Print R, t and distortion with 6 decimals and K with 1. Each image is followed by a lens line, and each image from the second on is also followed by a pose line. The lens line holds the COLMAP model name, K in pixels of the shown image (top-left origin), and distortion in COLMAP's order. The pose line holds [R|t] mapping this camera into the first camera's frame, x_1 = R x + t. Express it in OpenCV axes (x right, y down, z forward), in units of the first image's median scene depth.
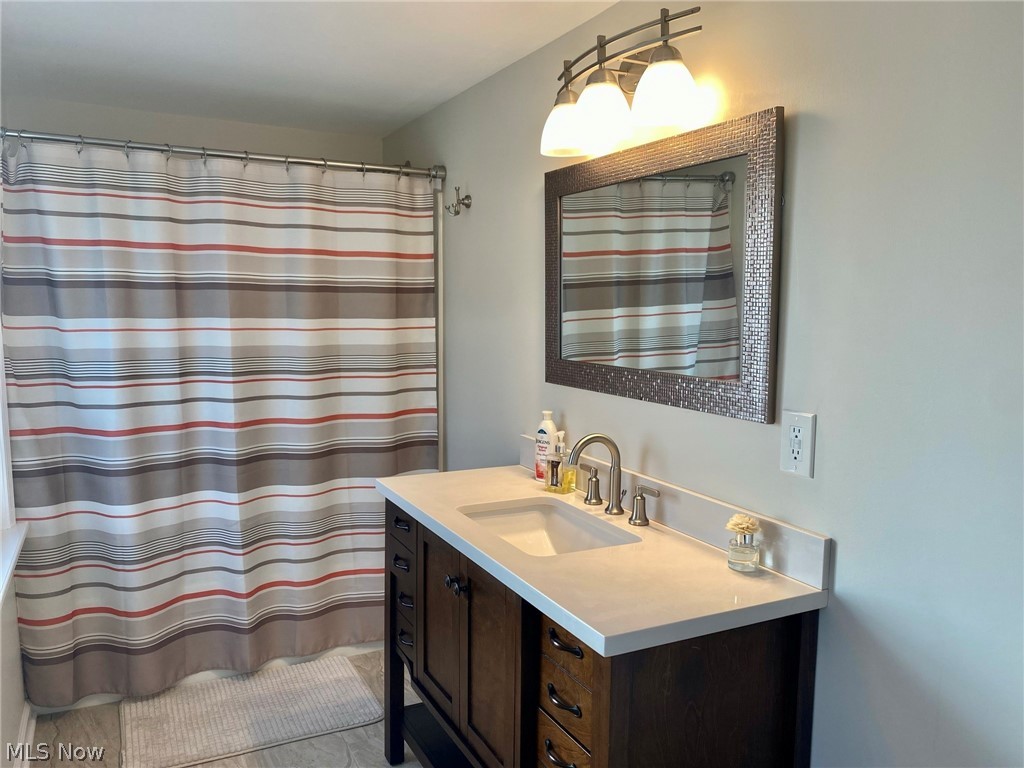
lens RADIAL K [[776.2, 0, 516.9], [0, 776.2, 382.0], [0, 0, 1]] dist [0.060608, -0.090877]
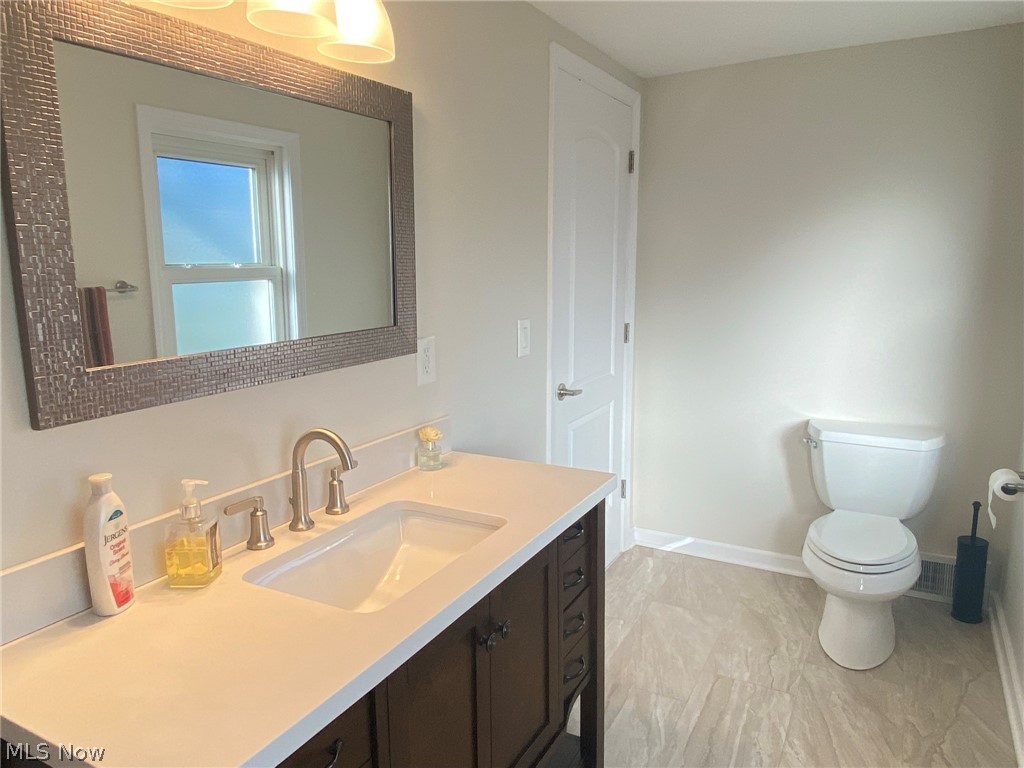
lens RADIAL K [[715.8, 0, 512.0], [0, 715.8, 384.0], [0, 0, 1]] dist [0.000390, 0.000086]
pose [[-0.555155, -0.141658, 0.819595, -0.603319], [0.100416, 0.966767, 0.235113, -0.128087], [-0.825663, 0.212825, -0.522481, 1.256701]]
